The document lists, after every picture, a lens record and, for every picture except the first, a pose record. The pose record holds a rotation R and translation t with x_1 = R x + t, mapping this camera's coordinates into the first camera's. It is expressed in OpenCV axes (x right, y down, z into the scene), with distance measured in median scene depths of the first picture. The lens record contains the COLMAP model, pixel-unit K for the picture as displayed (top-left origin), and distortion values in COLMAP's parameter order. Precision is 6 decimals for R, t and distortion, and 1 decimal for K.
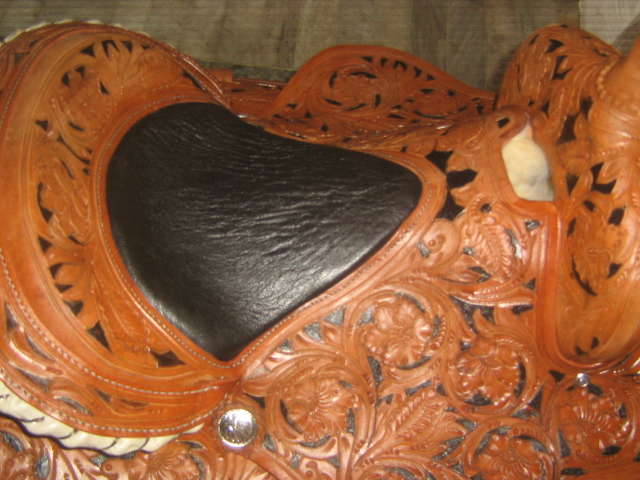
lens RADIAL K [[817.4, 0, 321.0], [0, 817.4, 221.2], [0, 0, 1]] dist [-0.114793, 0.011995]
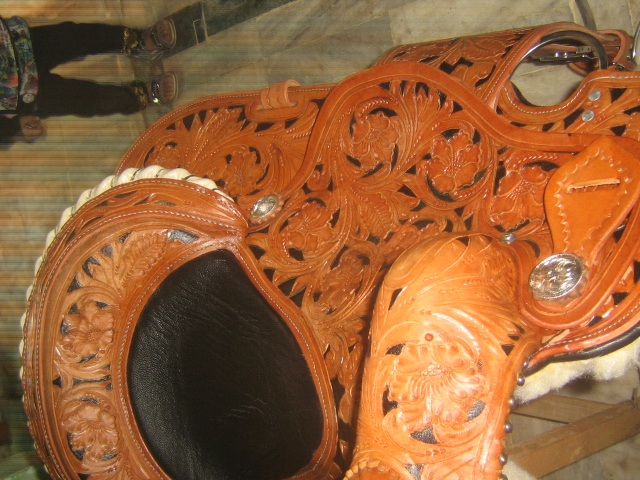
lens RADIAL K [[793.7, 0, 306.9], [0, 793.7, 240.6], [0, 0, 1]] dist [-0.162422, 0.021341]
pose [[0.684819, 0.074174, -0.724928, 0.799795], [0.419702, 0.773092, 0.475583, -0.685560], [0.595712, -0.629942, 0.498297, 0.675536]]
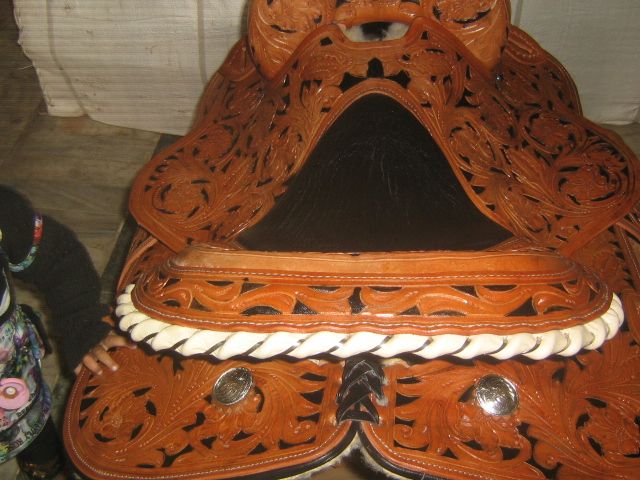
lens RADIAL K [[793.7, 0, 306.9], [0, 793.7, 240.6], [0, 0, 1]] dist [-0.162422, 0.021341]
pose [[0.132331, -0.766612, 0.628327, -0.856720], [0.868653, 0.395015, 0.299006, -0.421267], [-0.477420, 0.506230, 0.718193, 0.296224]]
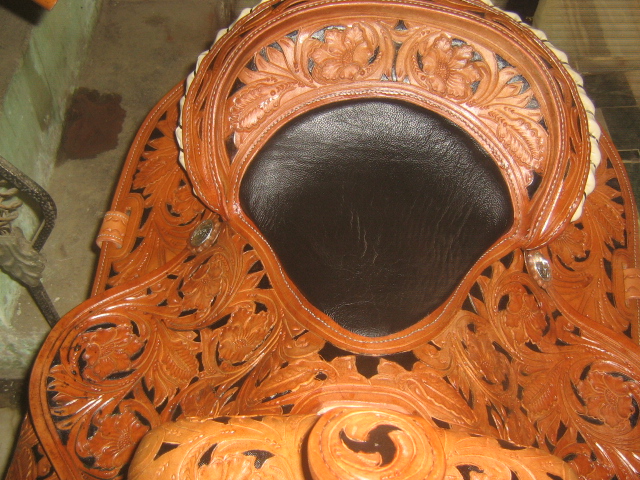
lens RADIAL K [[793.7, 0, 306.9], [0, 793.7, 240.6], [0, 0, 1]] dist [-0.162422, 0.021341]
pose [[-0.167783, 0.739022, -0.652453, 0.661646], [-0.825214, 0.256790, 0.503071, -0.480264], [0.539325, 0.622820, 0.566766, 0.391760]]
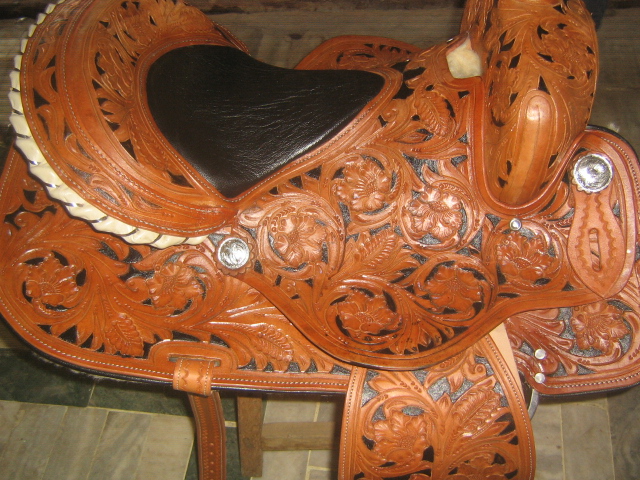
lens RADIAL K [[793.7, 0, 306.9], [0, 793.7, 240.6], [0, 0, 1]] dist [-0.162422, 0.021341]
pose [[0.991831, 0.000312, -0.127557, 0.166186], [-0.023056, 0.983965, -0.176865, 0.444391], [0.125457, 0.178361, 0.975934, -0.200449]]
